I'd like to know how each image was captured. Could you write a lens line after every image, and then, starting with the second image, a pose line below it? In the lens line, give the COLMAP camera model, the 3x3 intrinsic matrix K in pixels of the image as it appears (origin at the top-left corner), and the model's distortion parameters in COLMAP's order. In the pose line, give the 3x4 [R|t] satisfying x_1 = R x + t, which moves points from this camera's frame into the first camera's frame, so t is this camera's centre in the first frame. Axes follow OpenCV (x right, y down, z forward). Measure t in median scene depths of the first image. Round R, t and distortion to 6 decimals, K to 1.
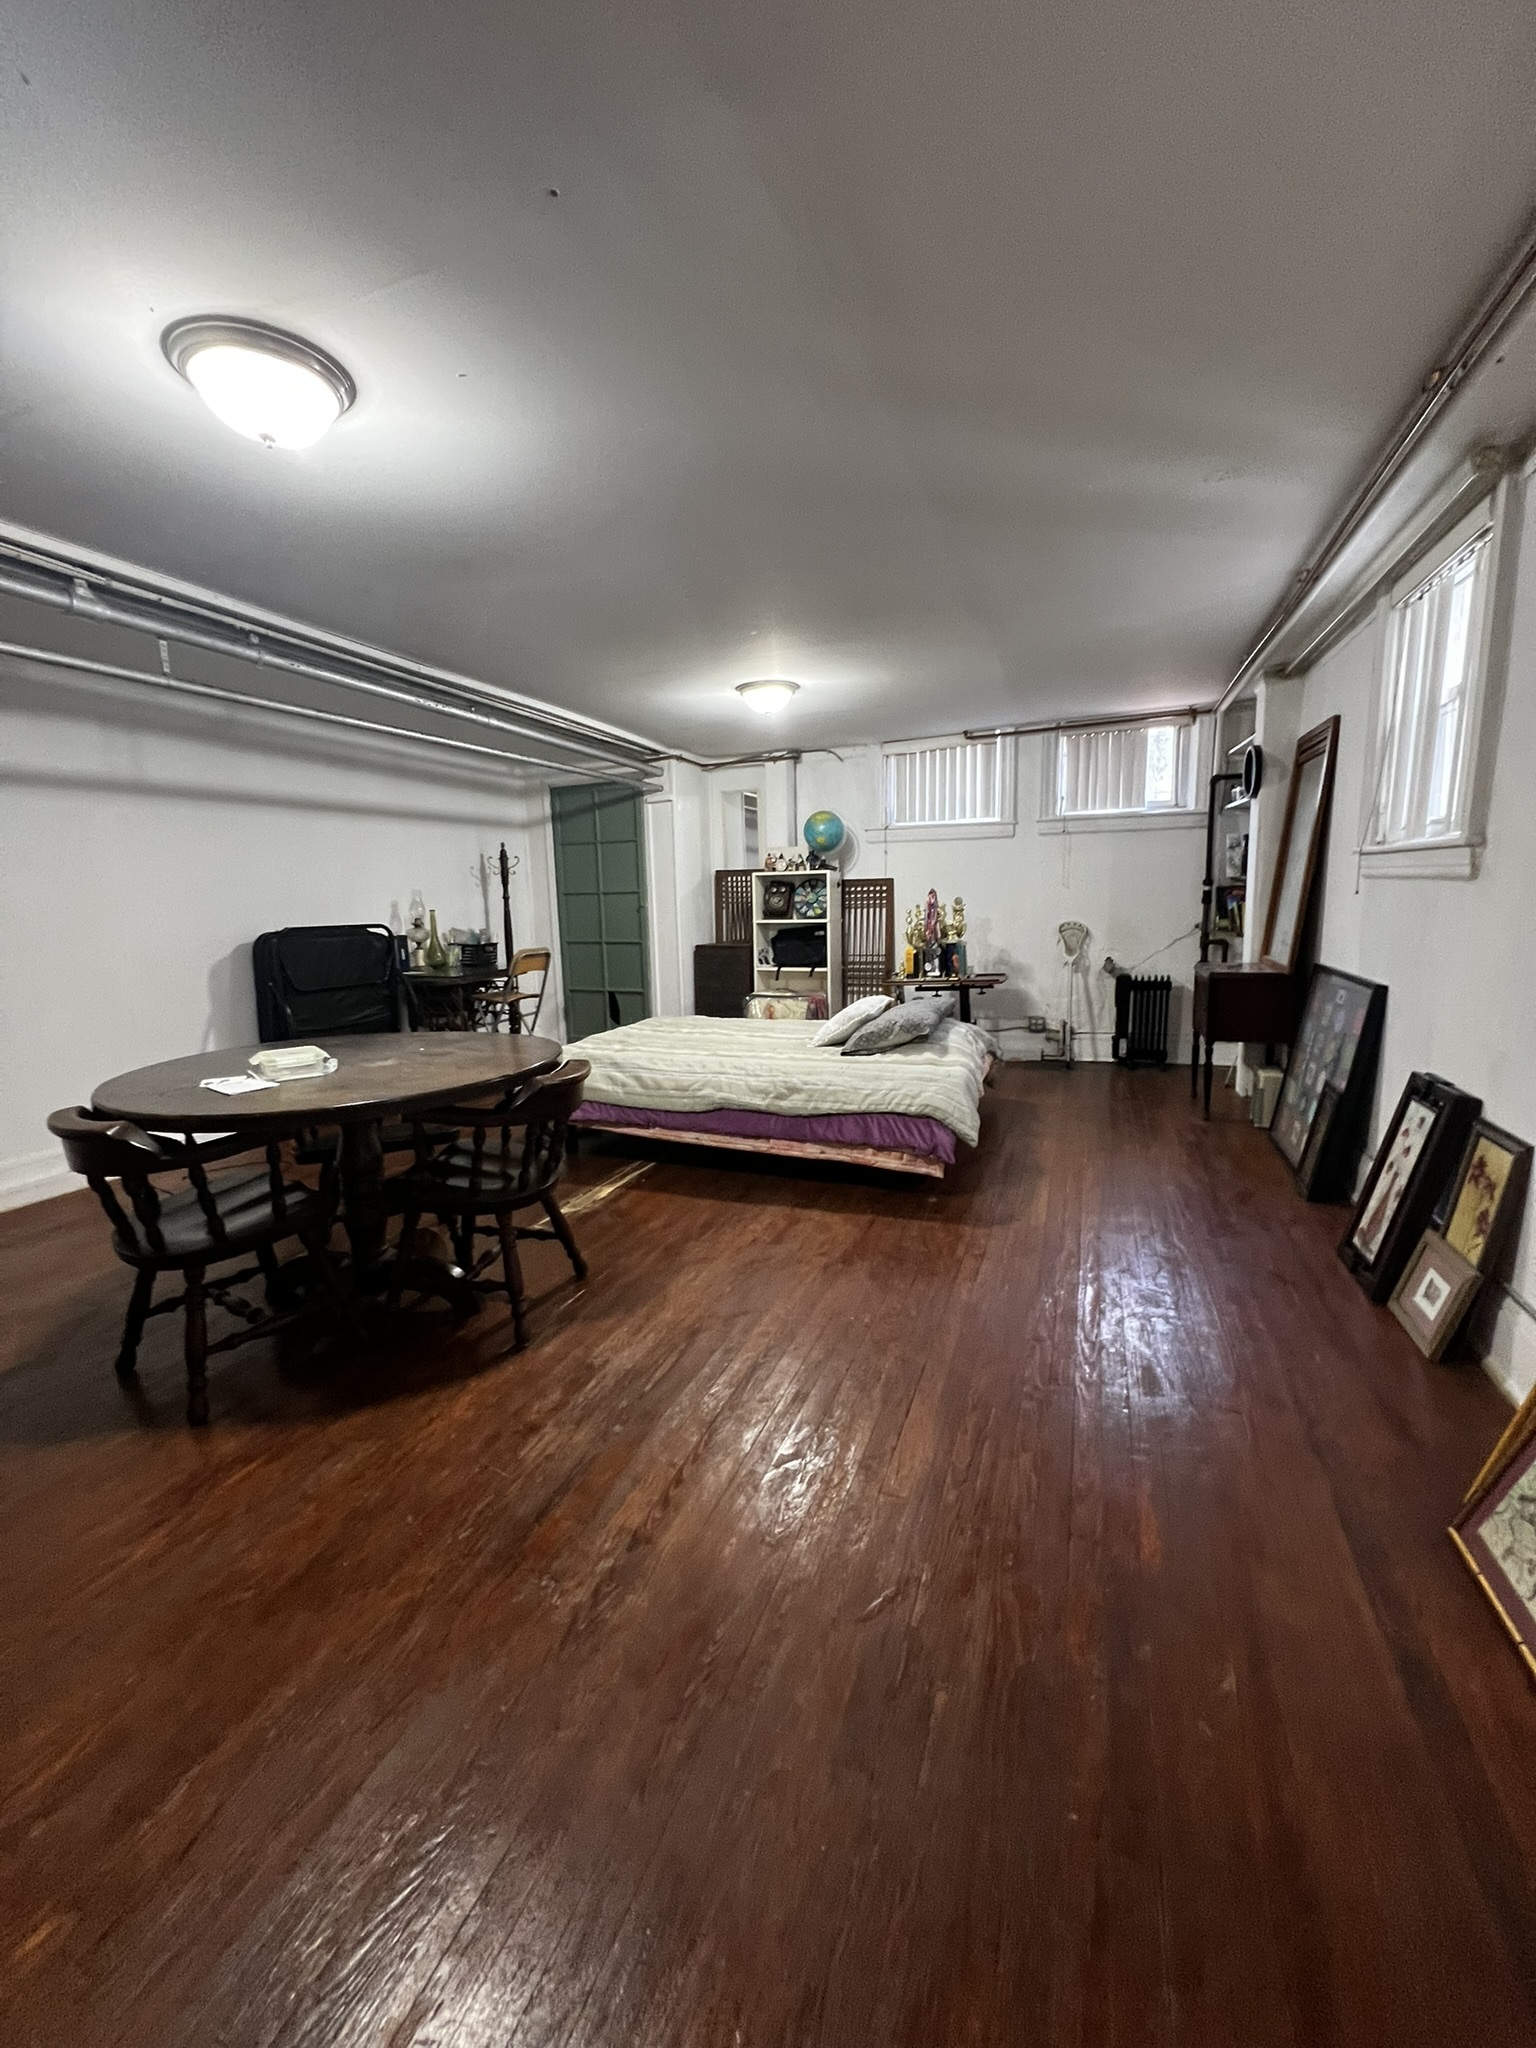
lens RADIAL K [[815.5, 0, 770.0], [0, 815.5, 1018.5], [0, 0, 1]] dist [-0.002359, 0.000456]
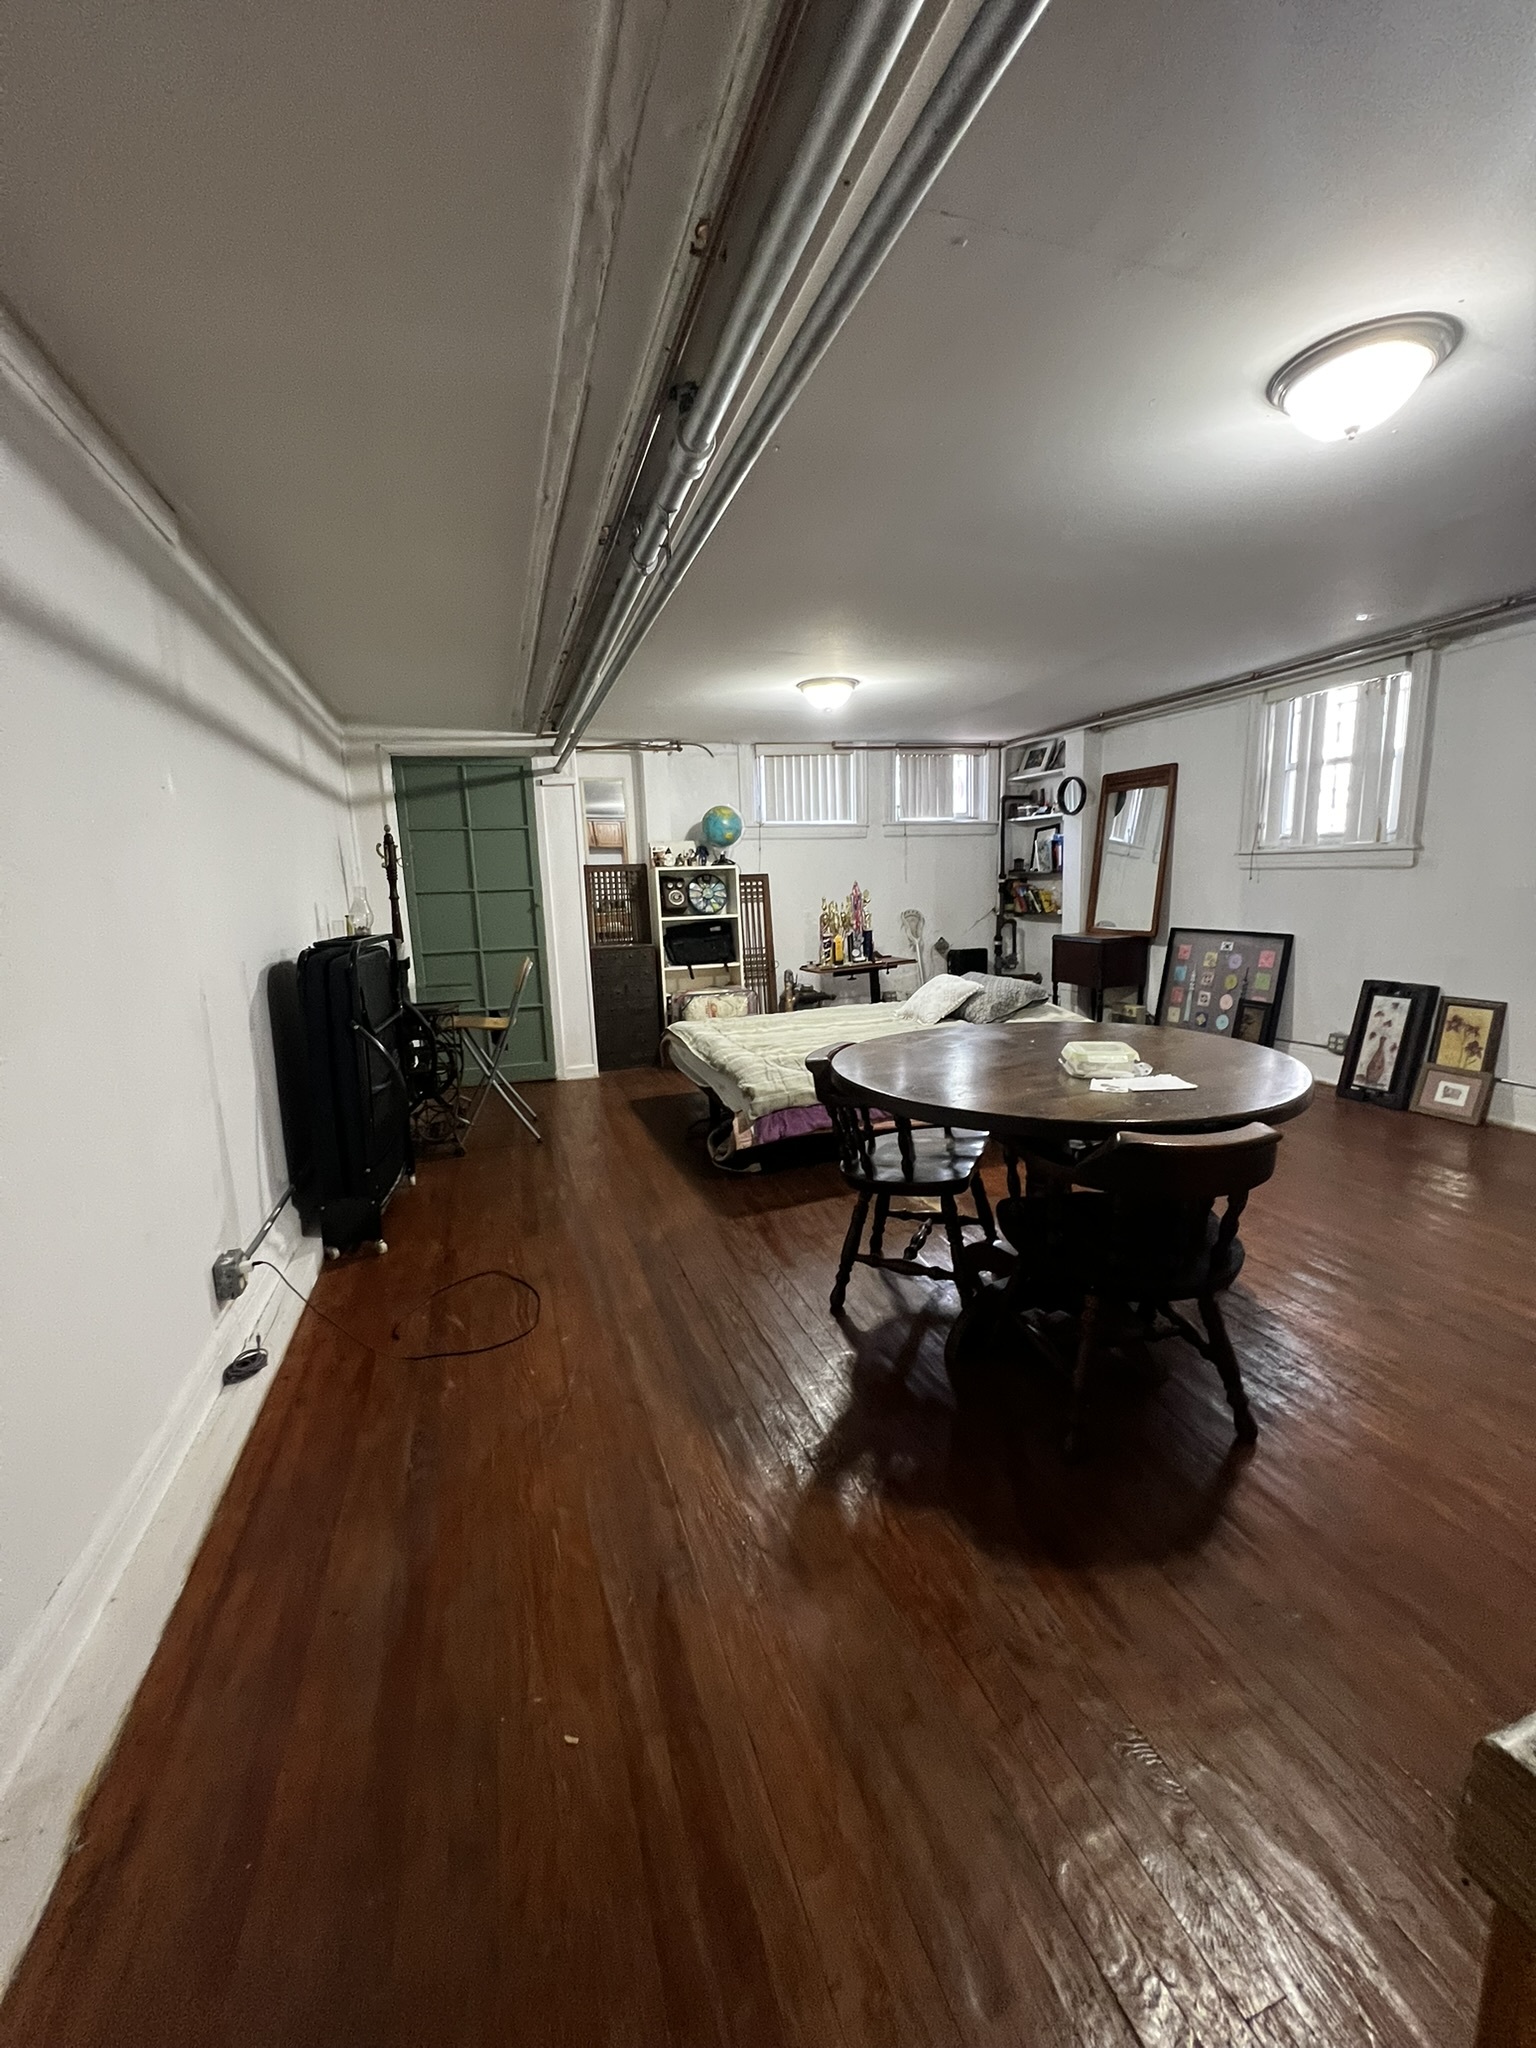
lens RADIAL K [[815.5, 0, 770.0], [0, 815.5, 1018.5], [0, 0, 1]] dist [-0.002359, 0.000456]
pose [[0.769205, -0.108722, 0.629686, -0.542658], [0.112787, 0.993048, 0.033683, -0.022581], [-0.628970, 0.045111, 0.776120, 0.197040]]
